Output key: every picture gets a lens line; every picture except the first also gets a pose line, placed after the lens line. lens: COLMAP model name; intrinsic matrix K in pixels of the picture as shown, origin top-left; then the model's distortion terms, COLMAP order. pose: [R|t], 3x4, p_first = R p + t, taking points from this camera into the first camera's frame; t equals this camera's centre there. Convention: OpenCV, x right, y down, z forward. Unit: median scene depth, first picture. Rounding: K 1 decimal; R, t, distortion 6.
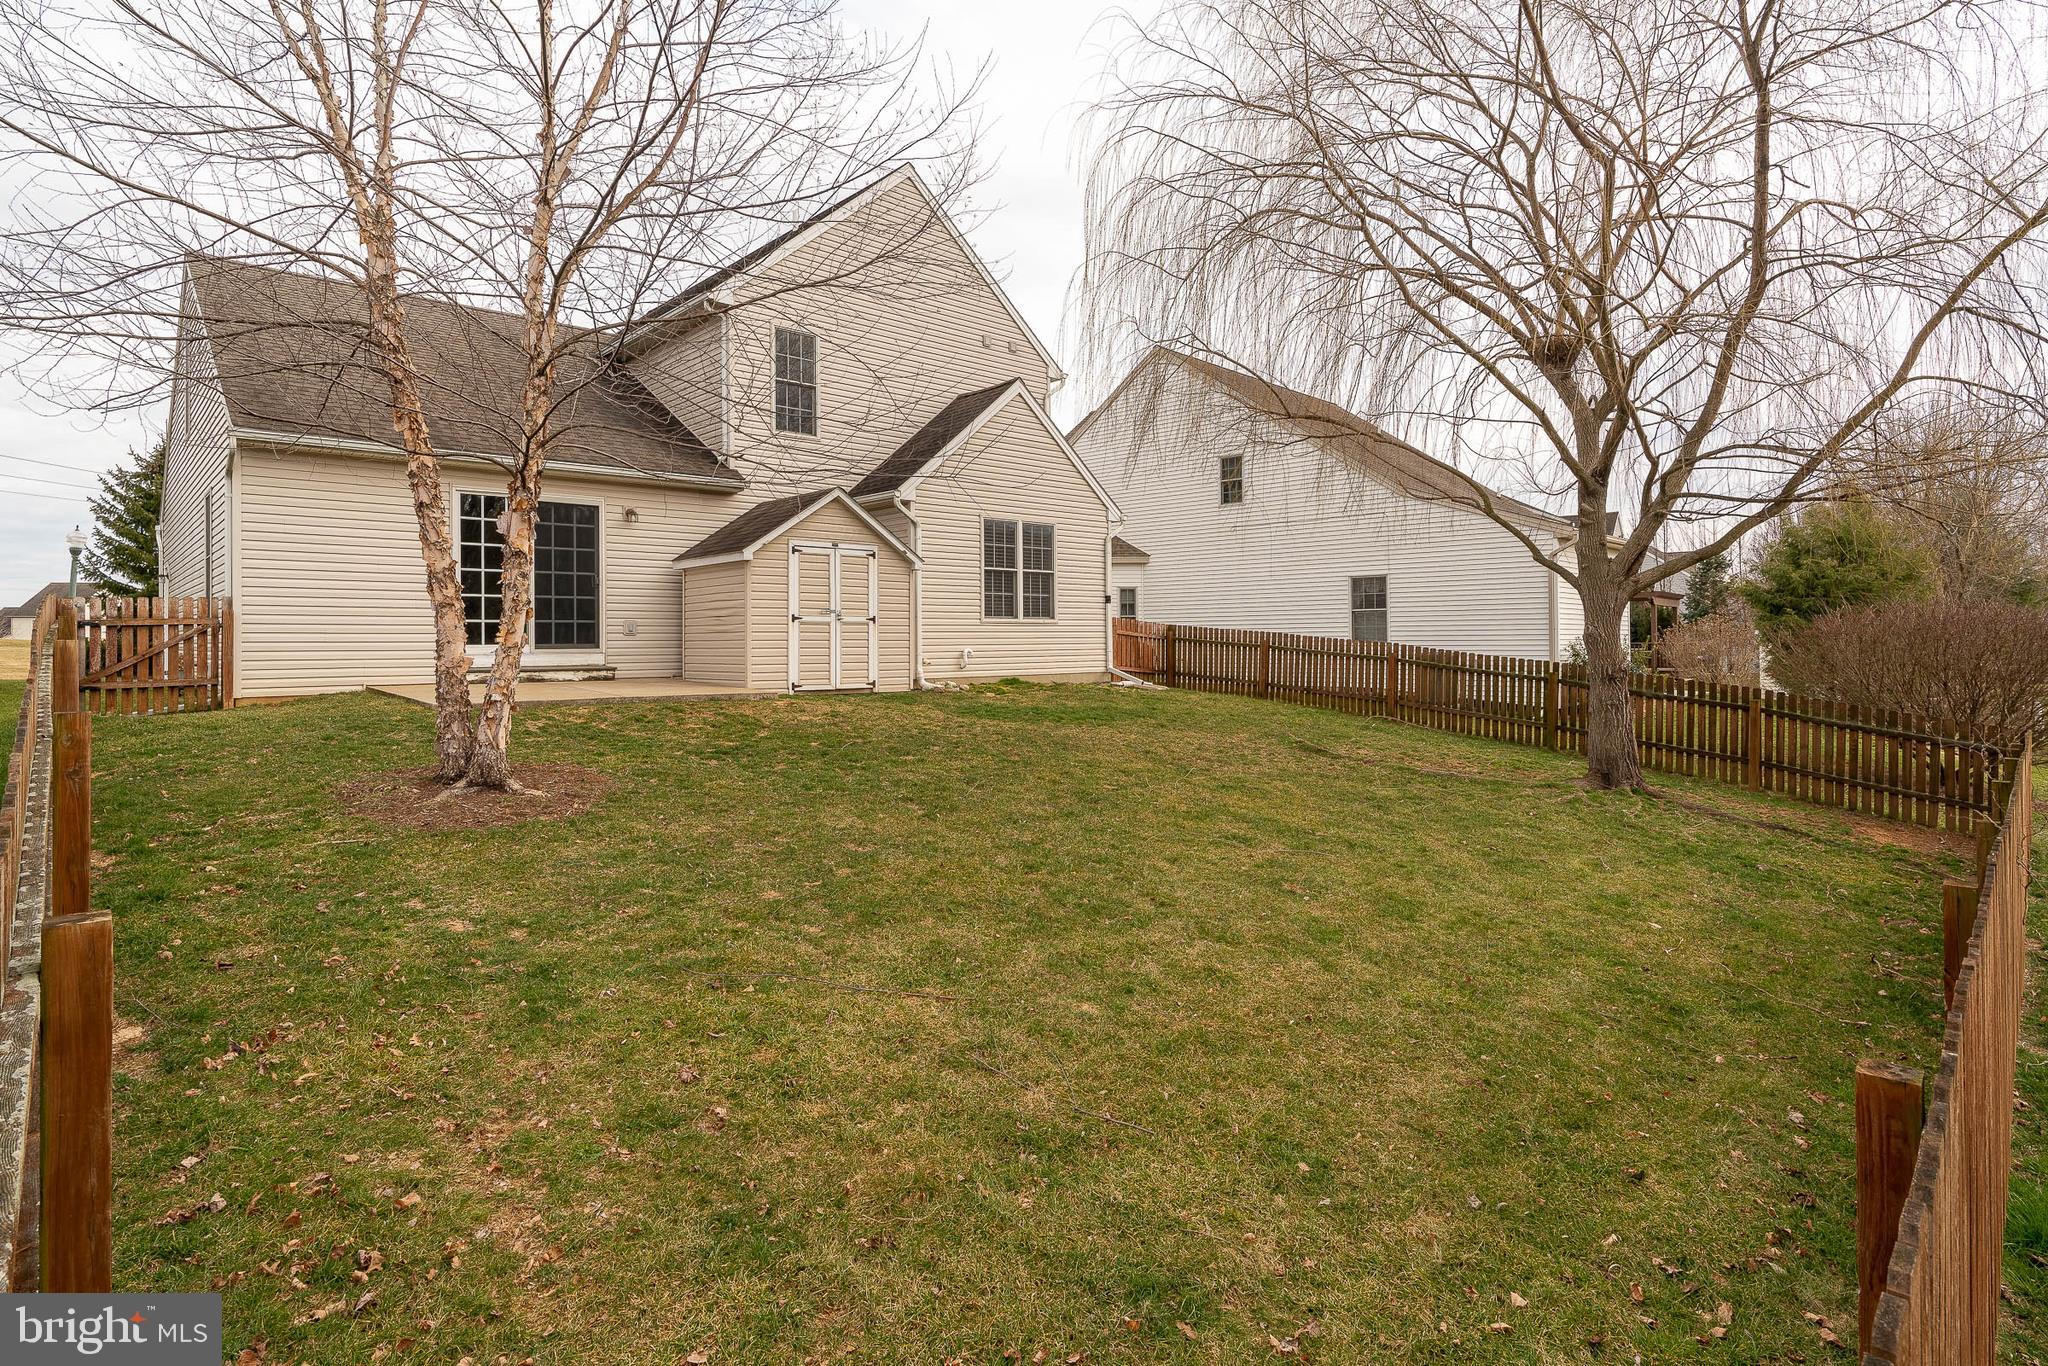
lens RADIAL K [[1057.9, 0, 1022.3], [0, 1057.9, 642.8], [0, 0, 1]] dist [-0.011063, 0.000510]
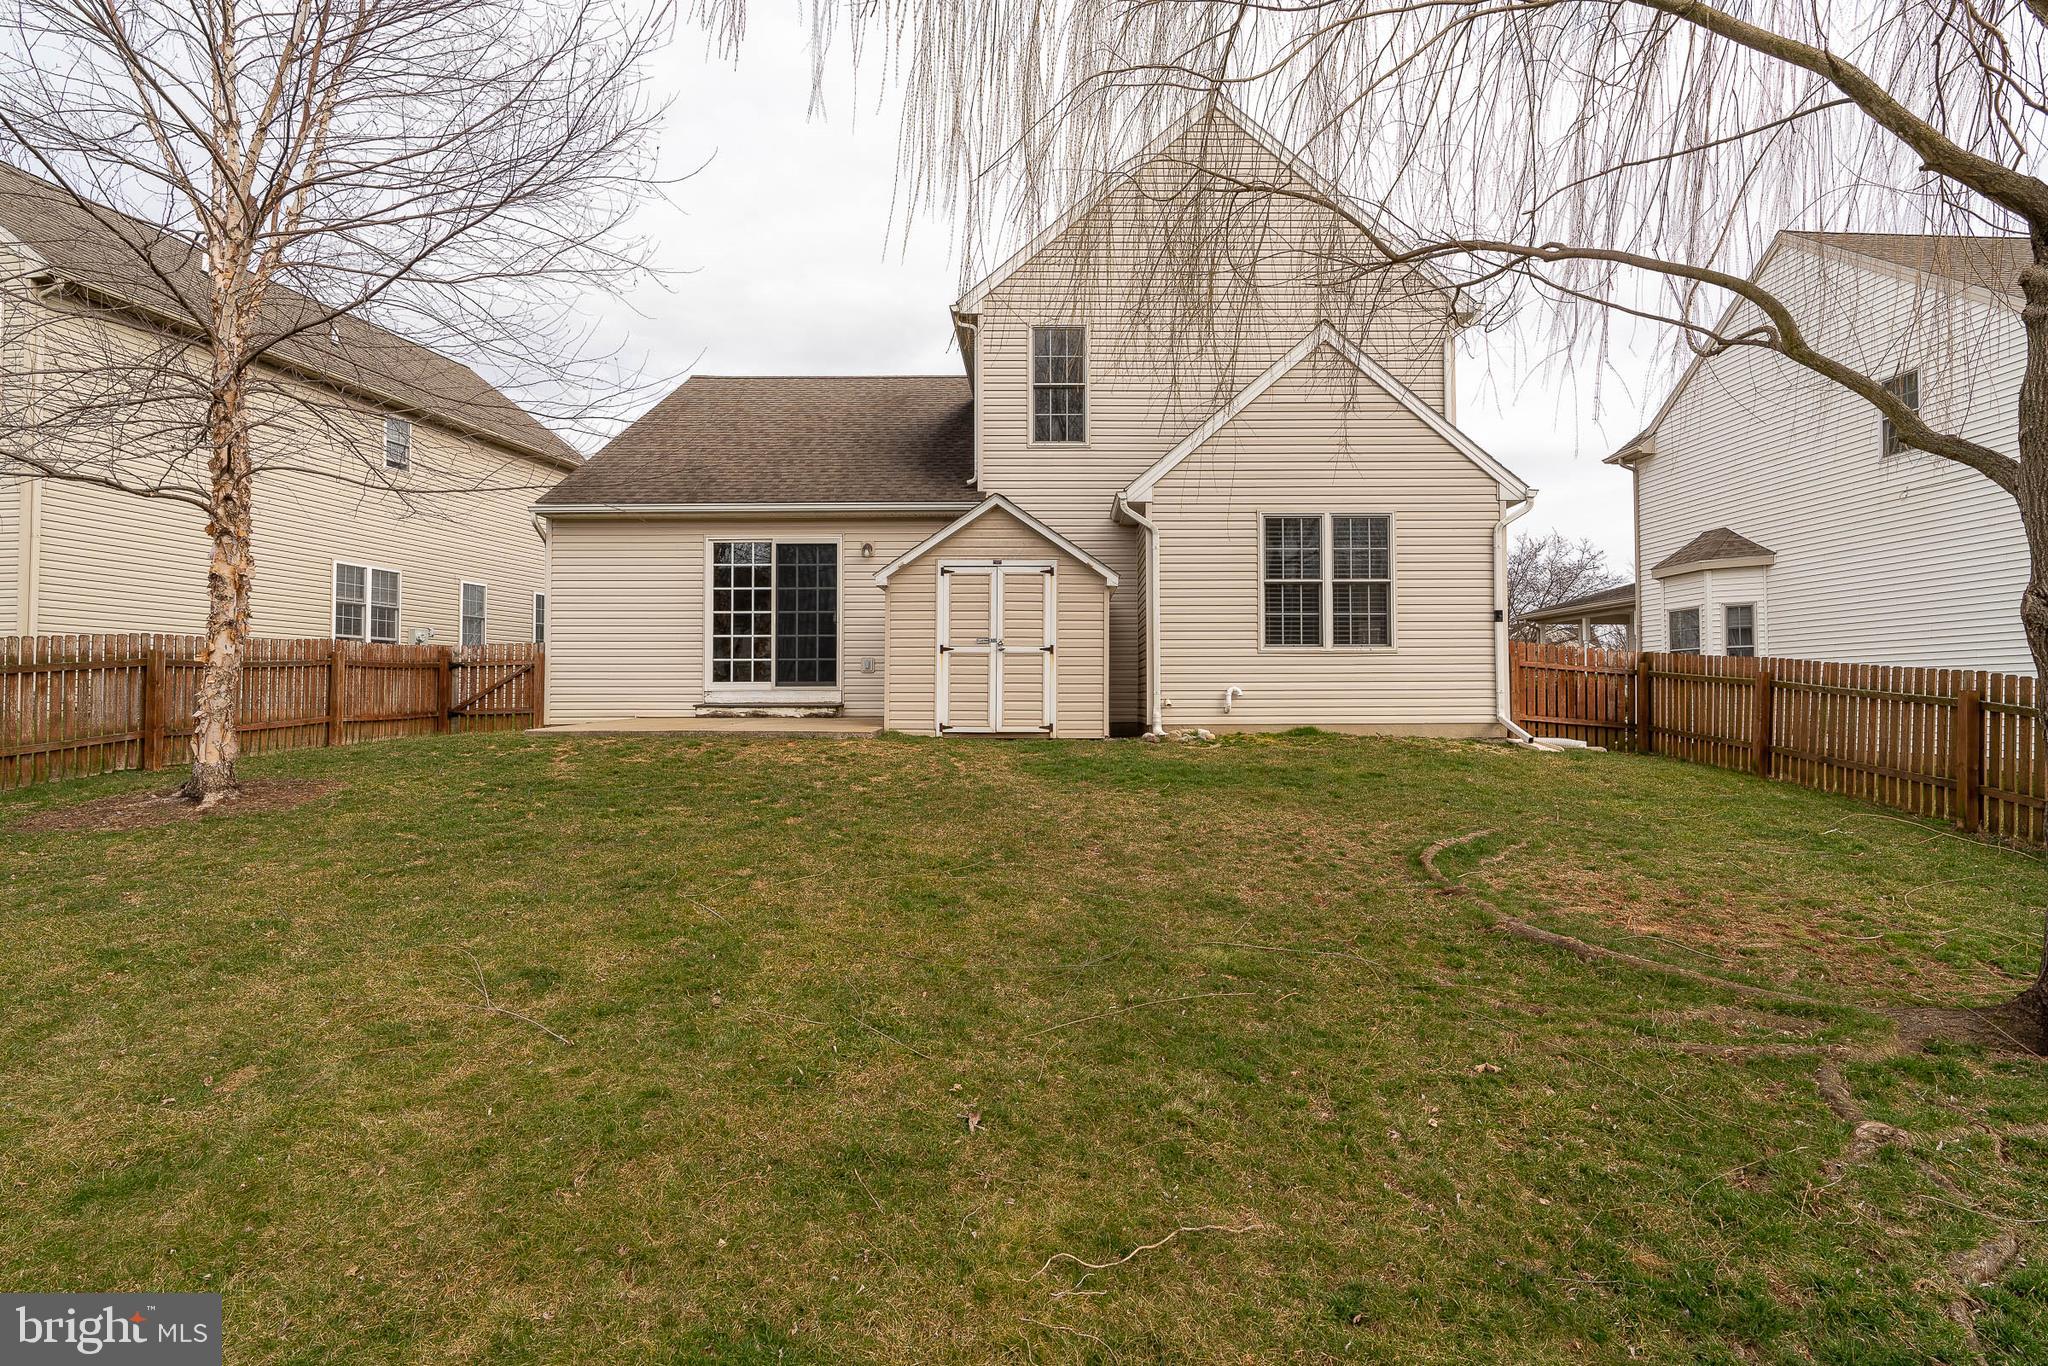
lens RADIAL K [[1057.9, 0, 1036.5], [0, 1057.9, 682.1], [0, 0, 1]] dist [-0.011063, 0.000510]
pose [[0.733787, -0.007716, -0.679336, 0.396079], [-0.003829, 0.999873, -0.015492, 0.015477], [0.679369, 0.013969, 0.733664, 0.378058]]
